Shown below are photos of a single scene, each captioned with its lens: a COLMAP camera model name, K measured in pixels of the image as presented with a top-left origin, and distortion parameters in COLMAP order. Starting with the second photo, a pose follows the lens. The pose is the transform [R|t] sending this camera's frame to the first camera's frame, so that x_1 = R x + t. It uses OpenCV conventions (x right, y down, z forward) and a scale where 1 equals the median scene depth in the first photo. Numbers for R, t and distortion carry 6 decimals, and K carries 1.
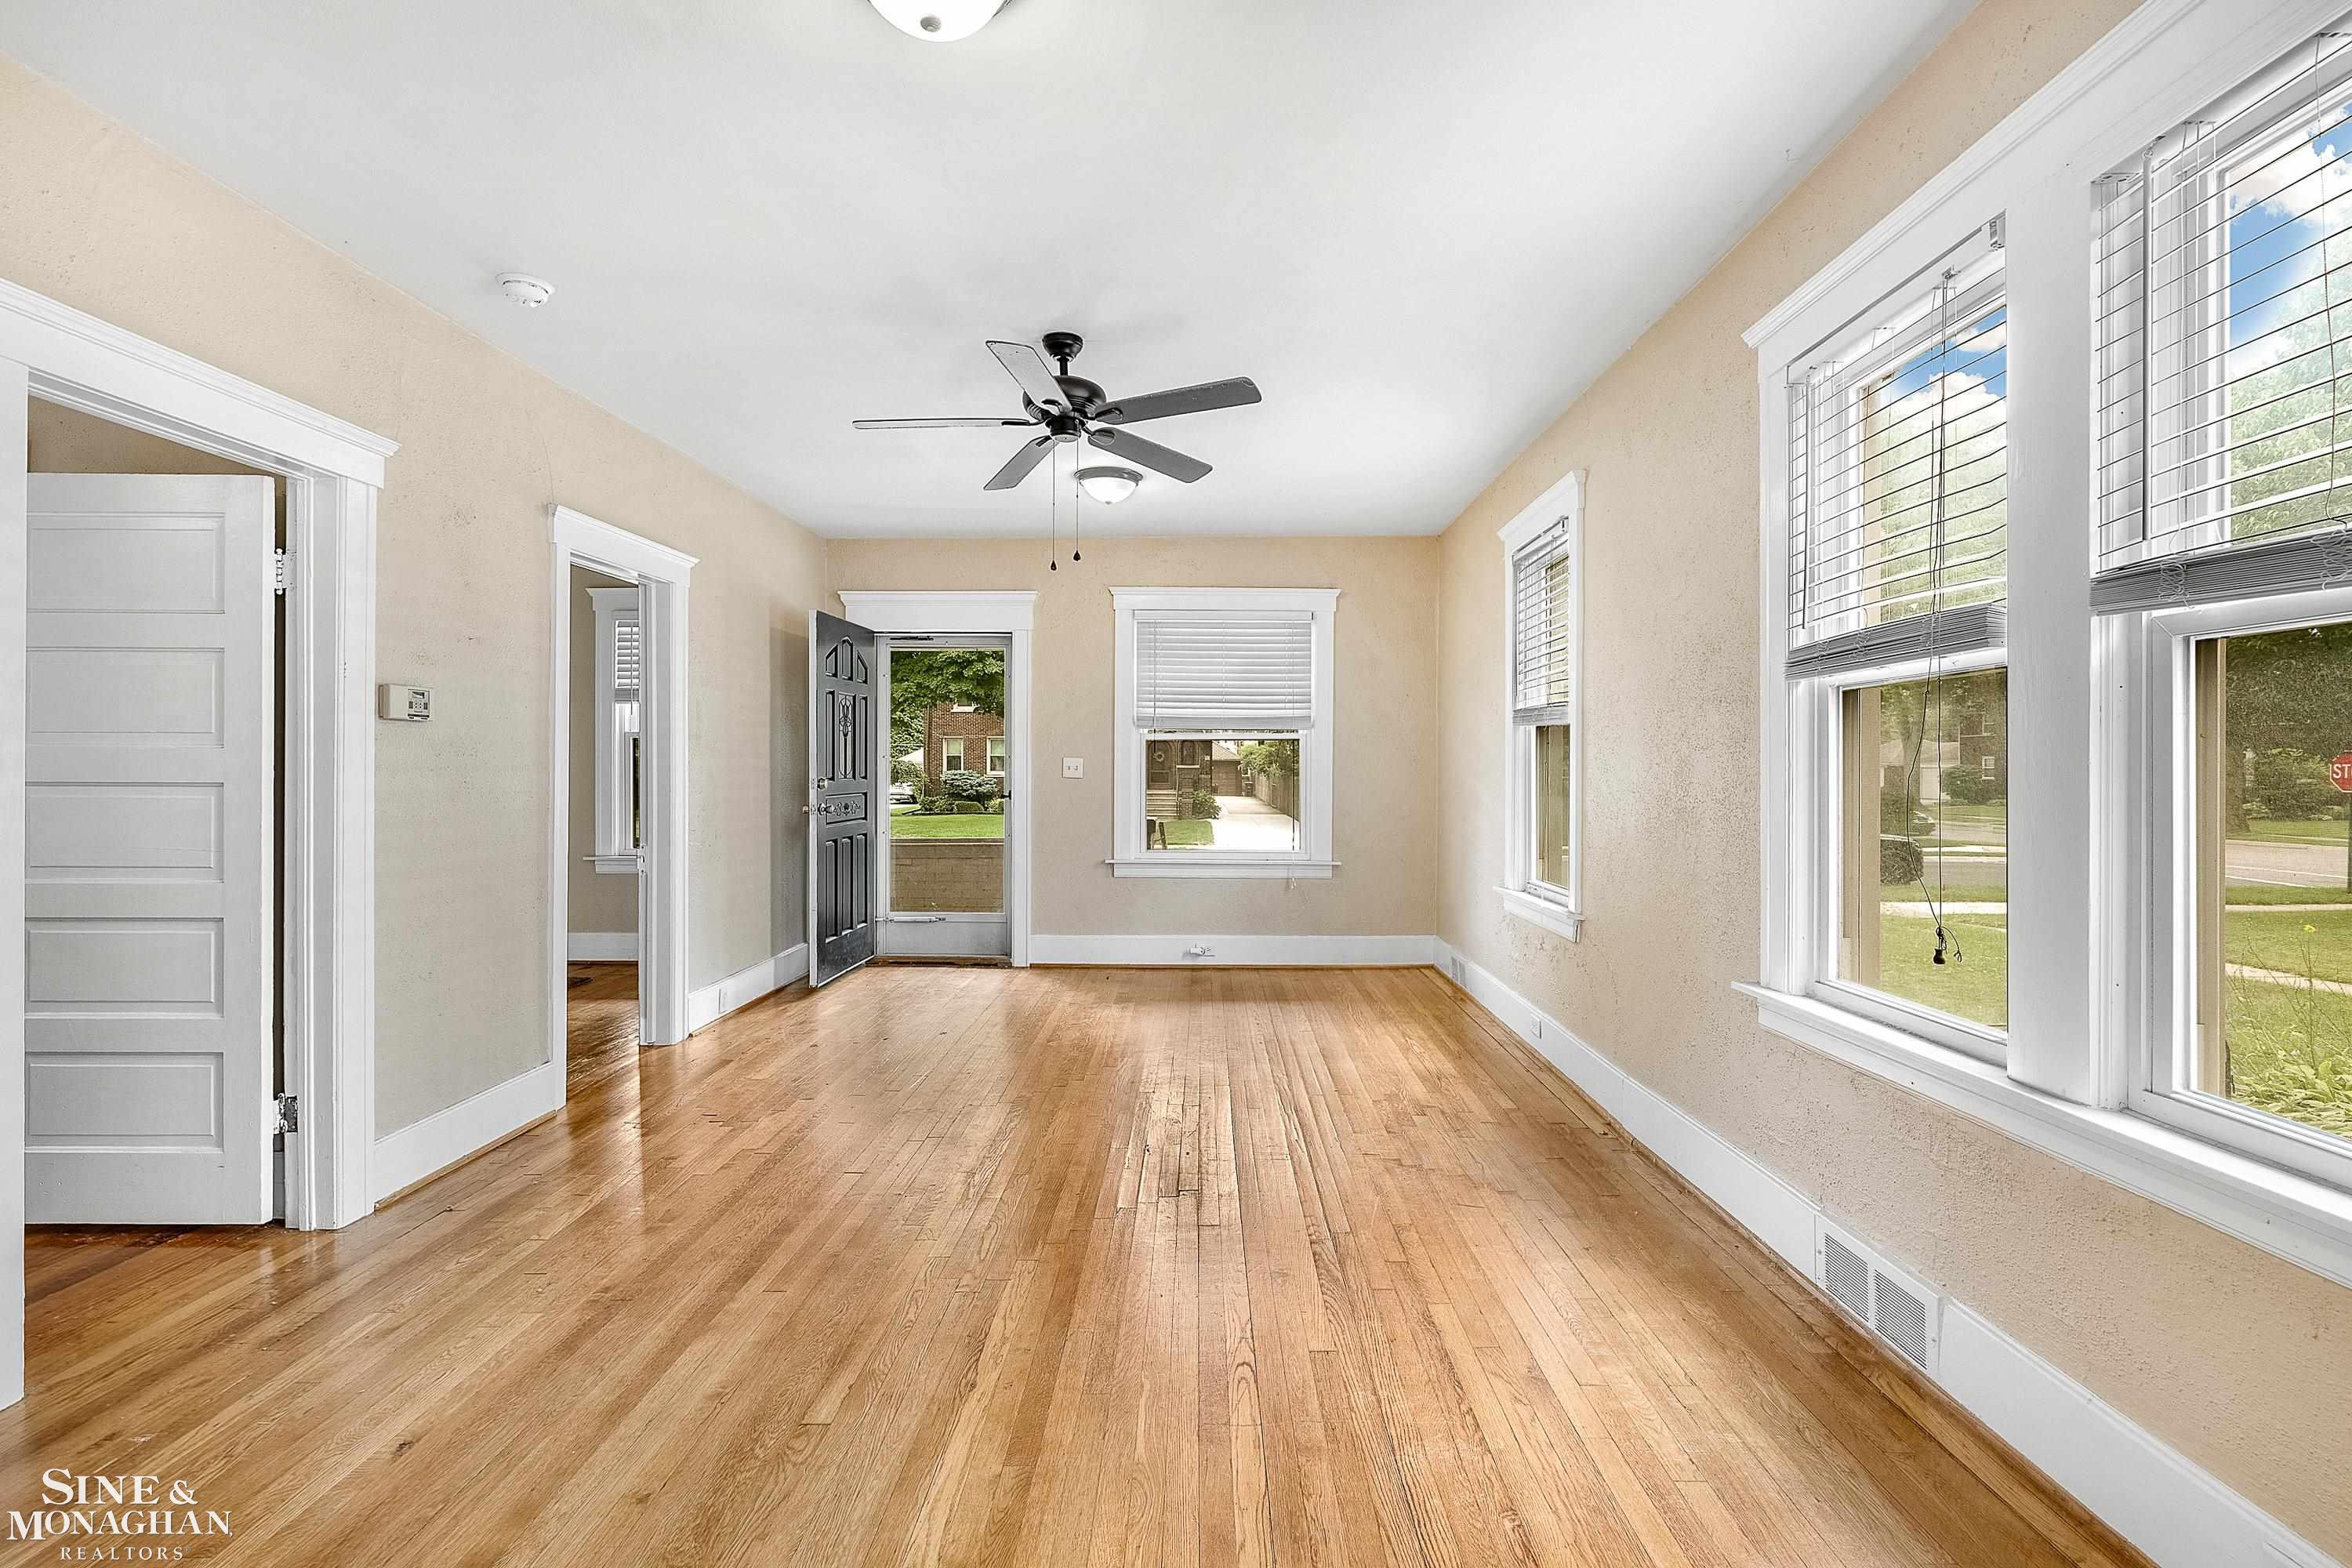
lens RADIAL K [[1063.6, 0, 1200.1], [0, 1063.6, 773.0], [0, 0, 1]] dist [0.013621, -0.000202]
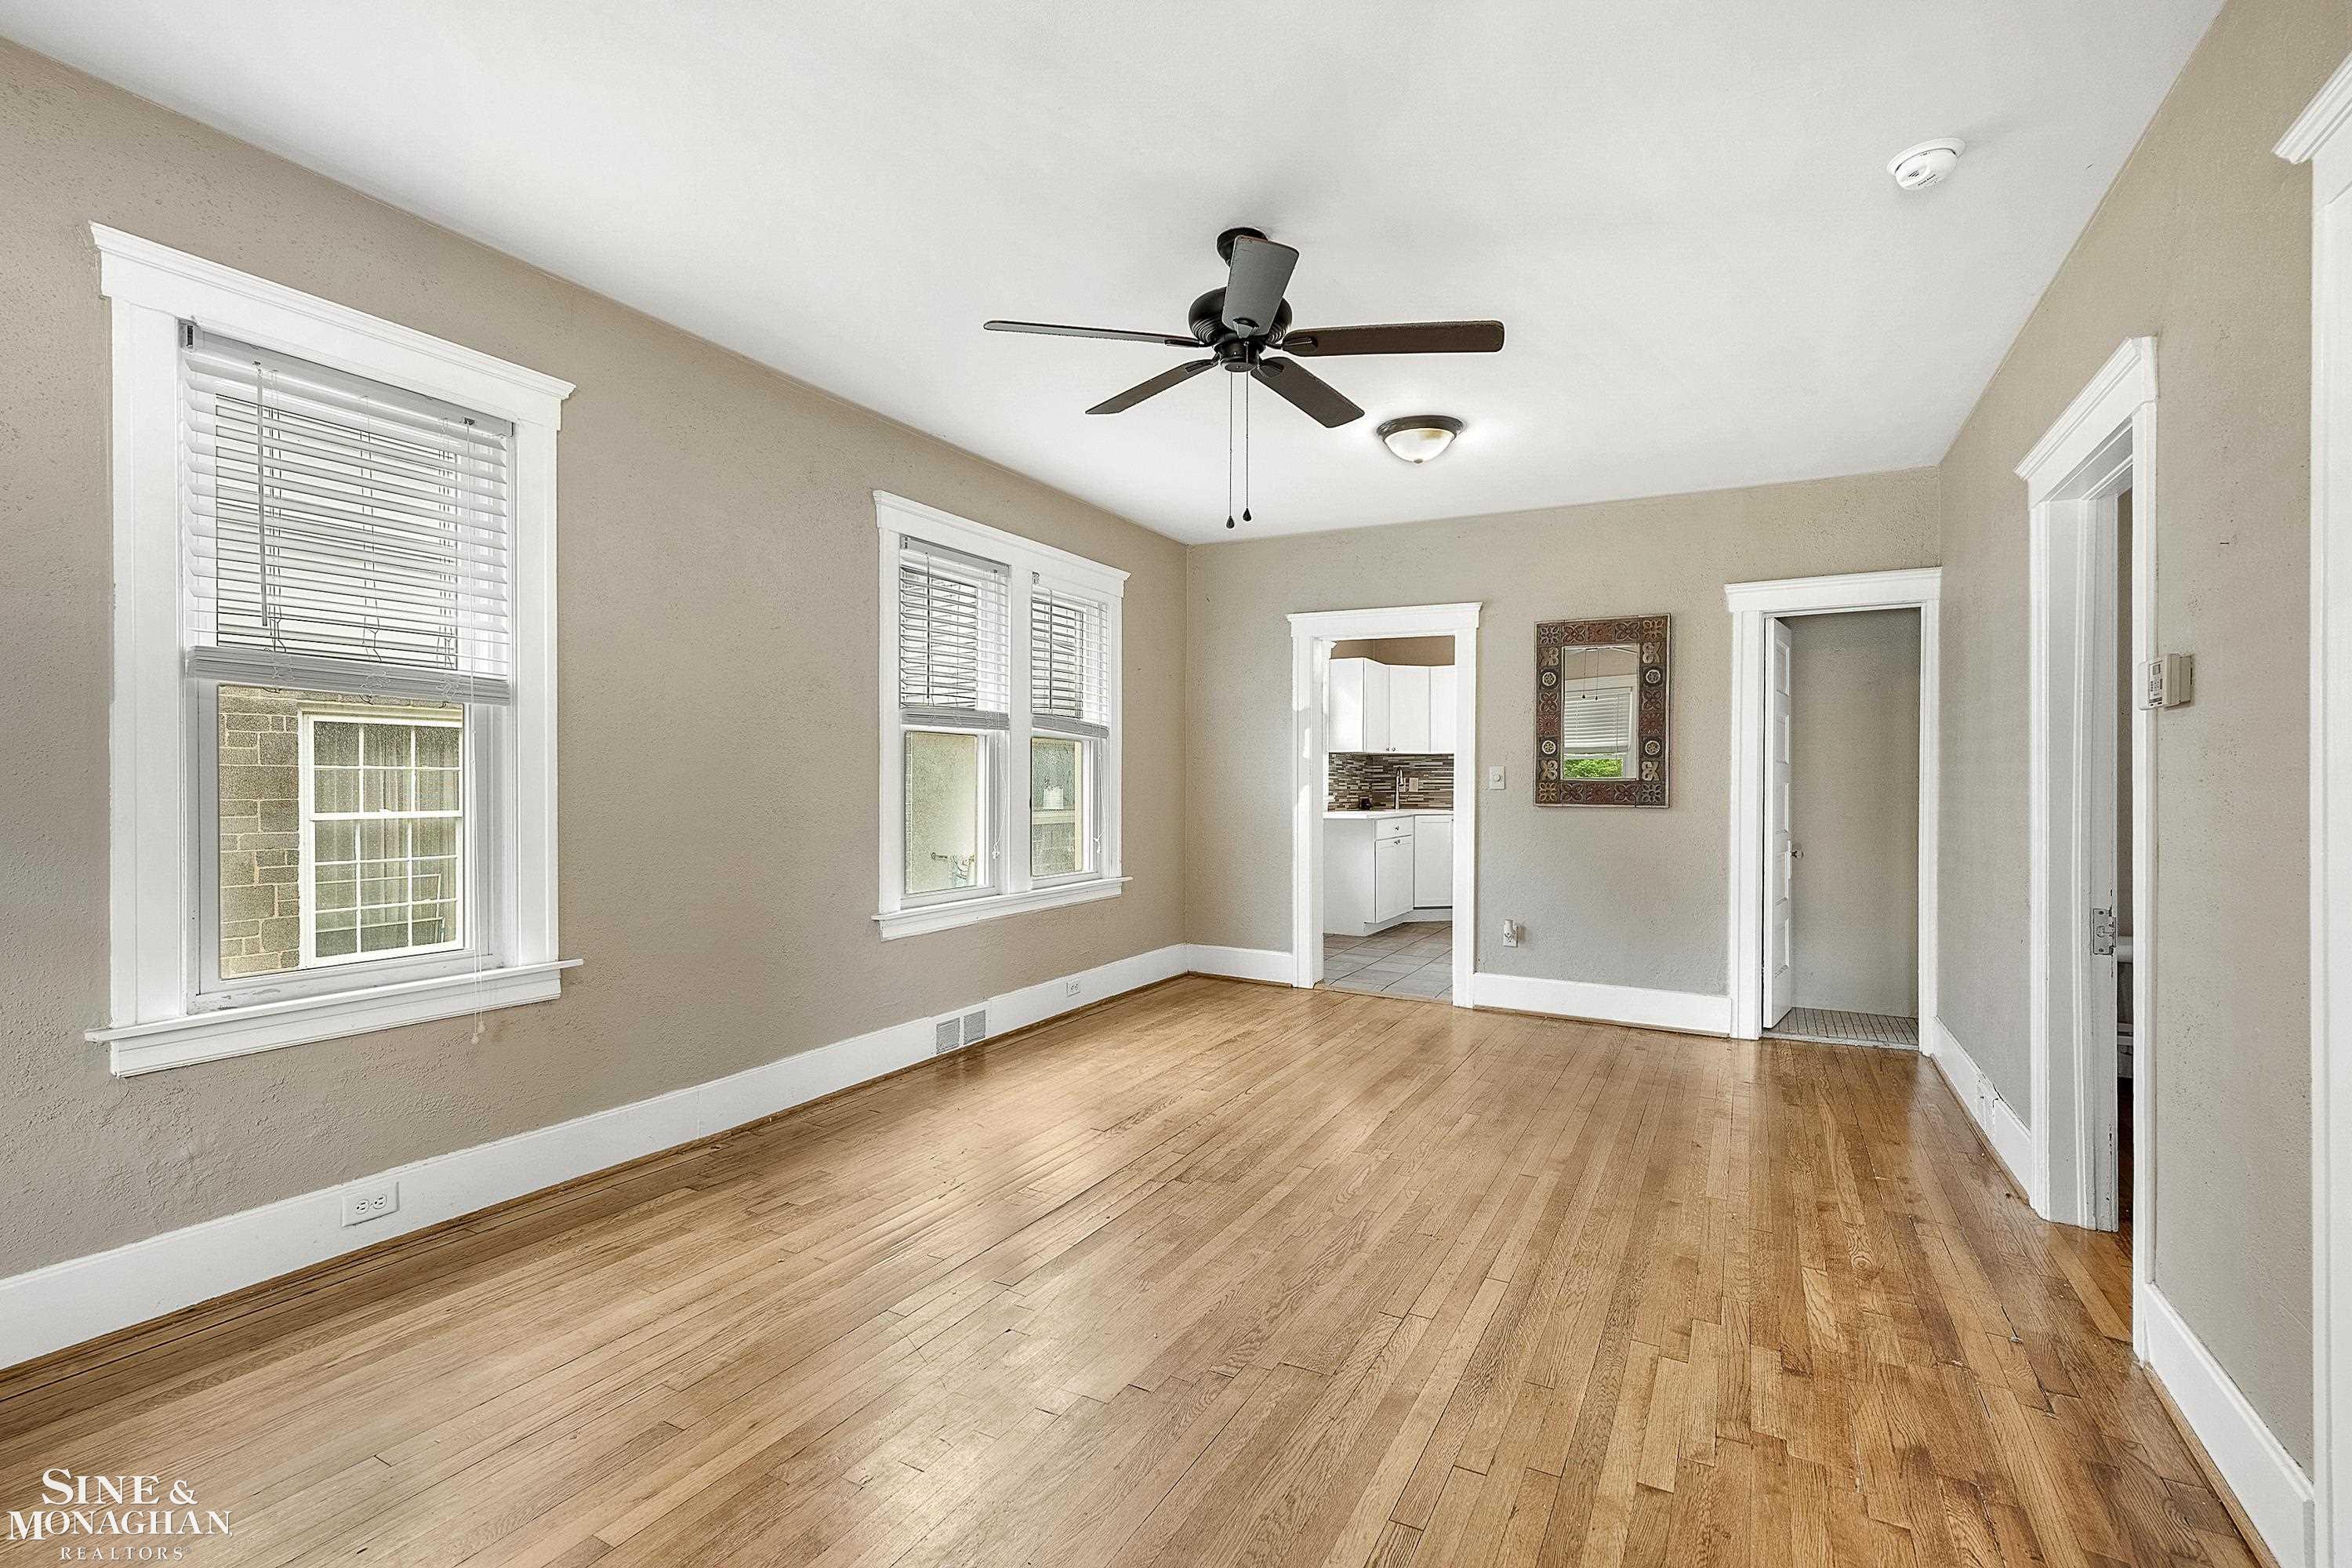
lens RADIAL K [[1063.6, 0, 1139.3], [0, 1063.6, 785.4], [0, 0, 1]] dist [0.013621, -0.000202]
pose [[-0.865574, -0.006917, 0.500734, -0.336863], [-0.004920, 0.999974, 0.005309, -0.000442], [-0.500757, 0.002131, -0.865585, 1.254714]]
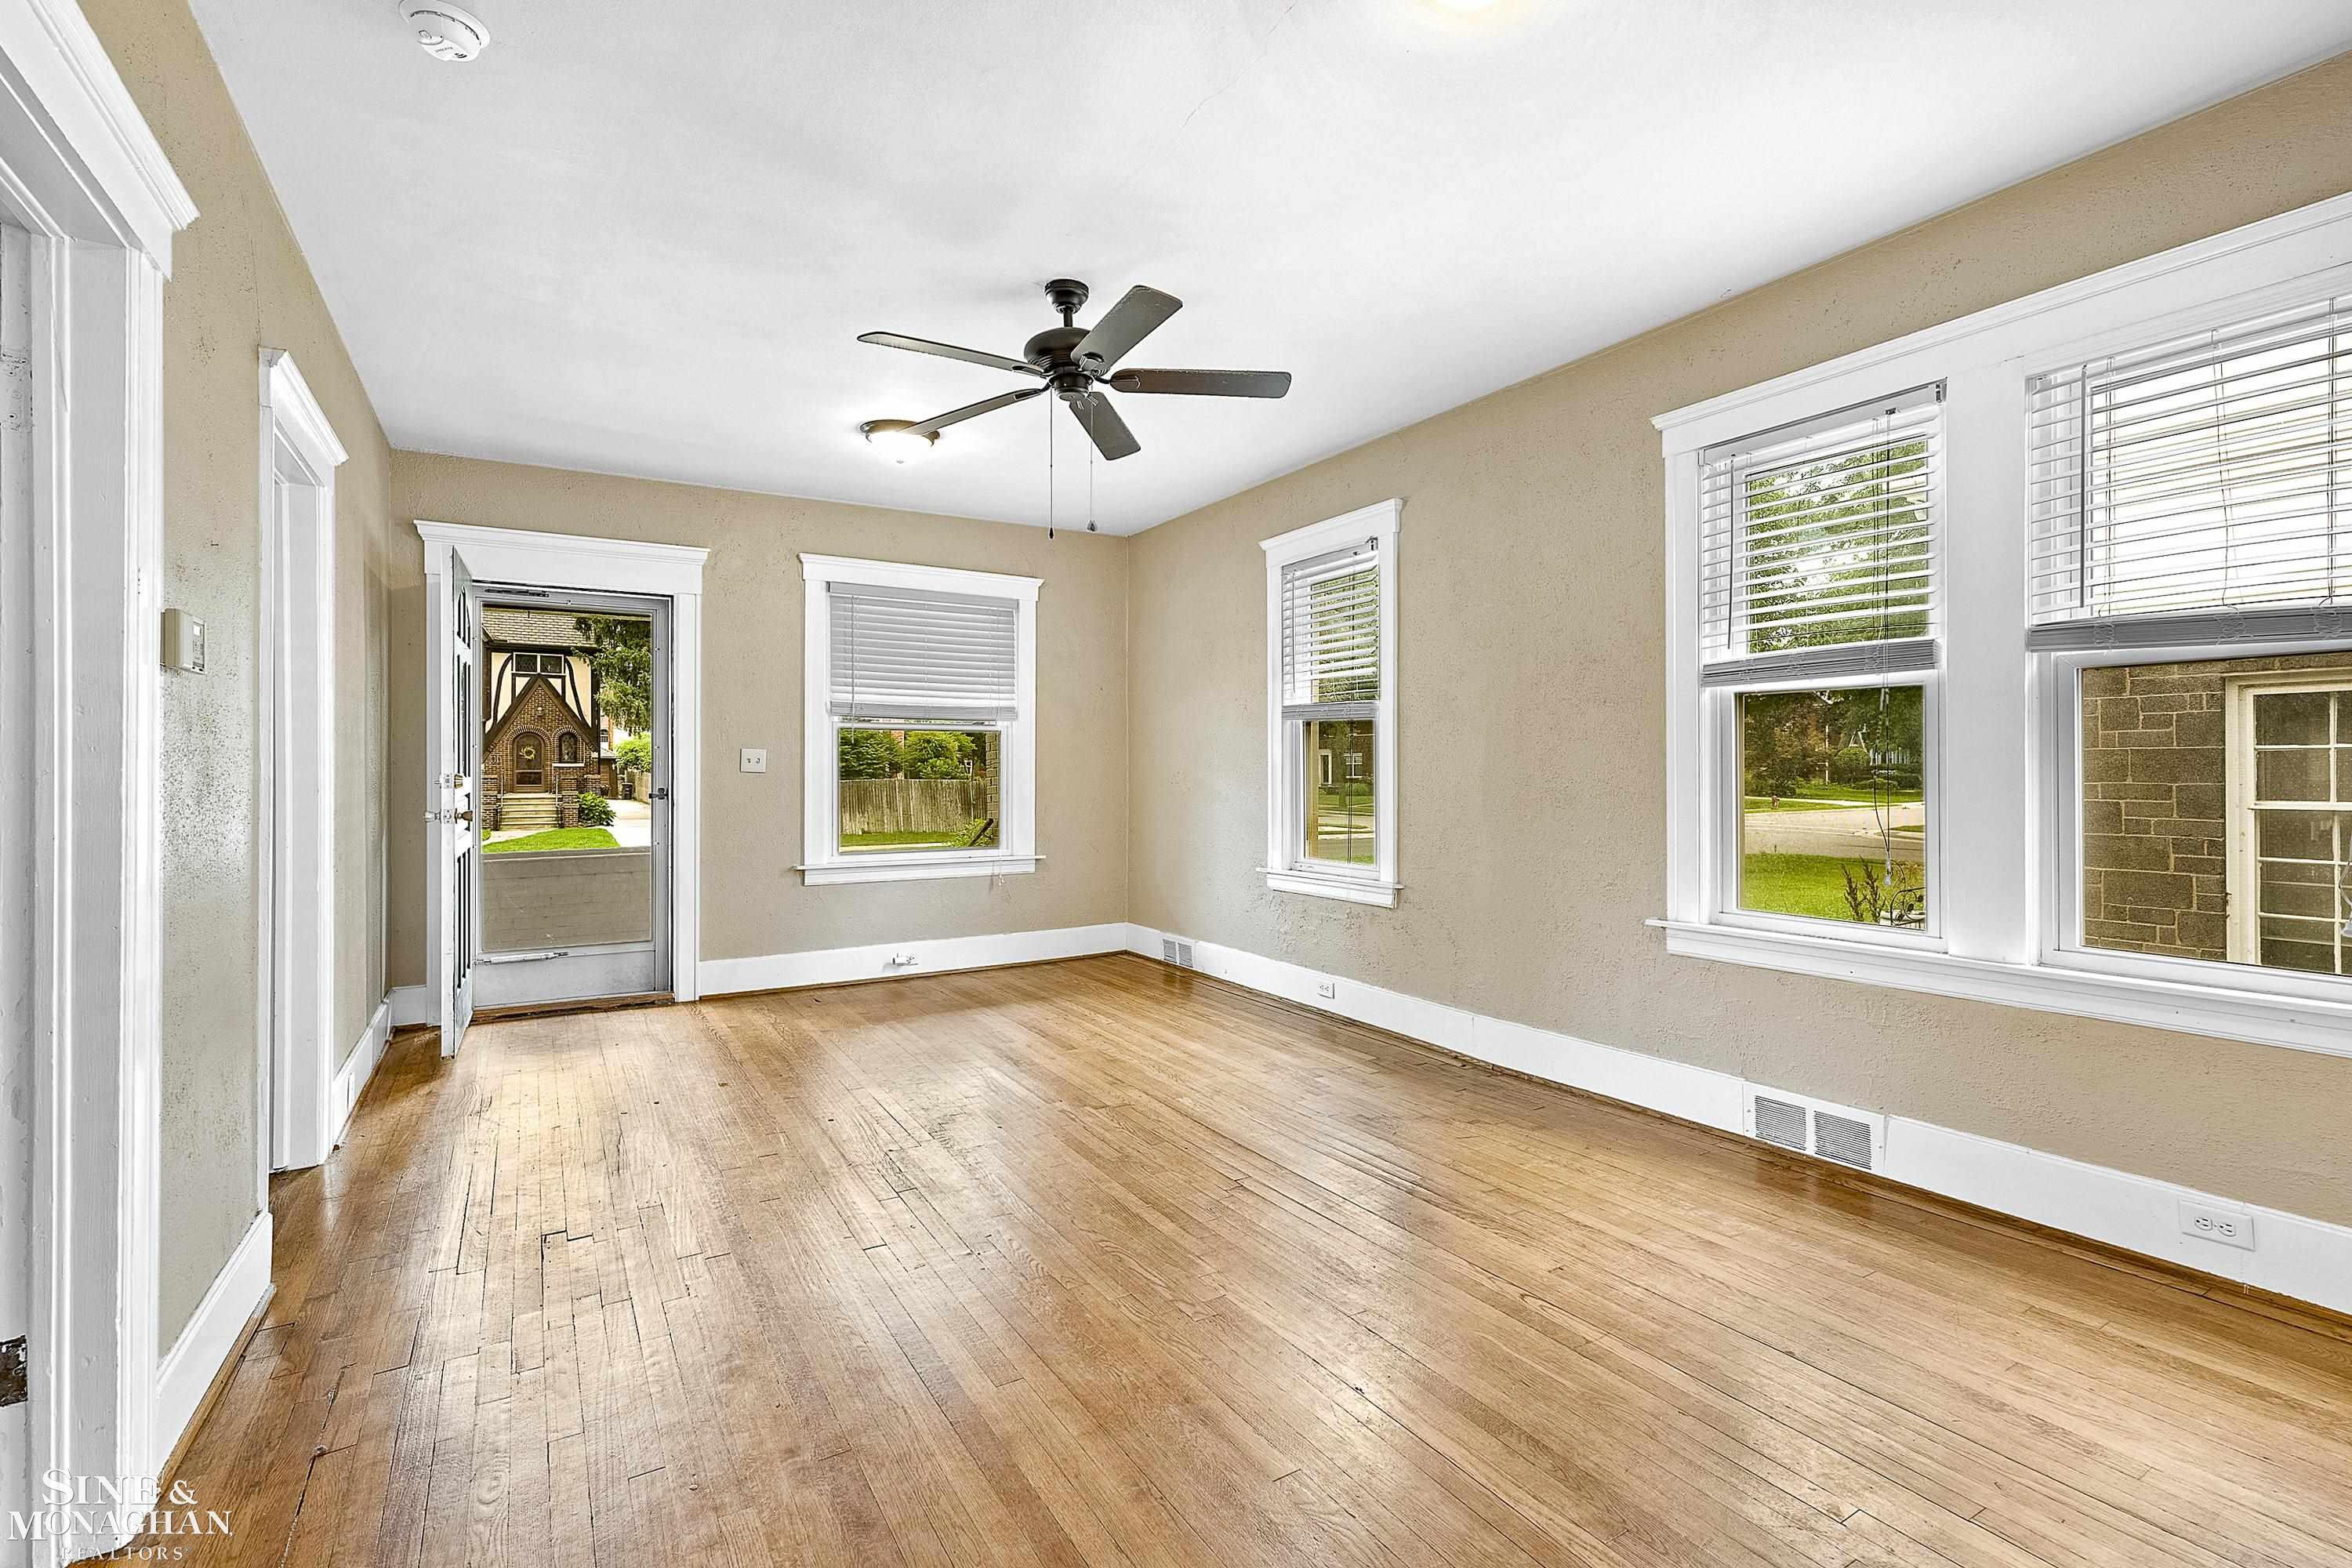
lens RADIAL K [[1063.6, 0, 1204.7], [0, 1063.6, 772.1], [0, 0, 1]] dist [0.013621, -0.000202]
pose [[0.843695, -0.006576, 0.536783, -0.375864], [0.006281, 0.999977, 0.002377, 0.006182], [-0.536786, 0.001366, 0.843717, 0.117584]]
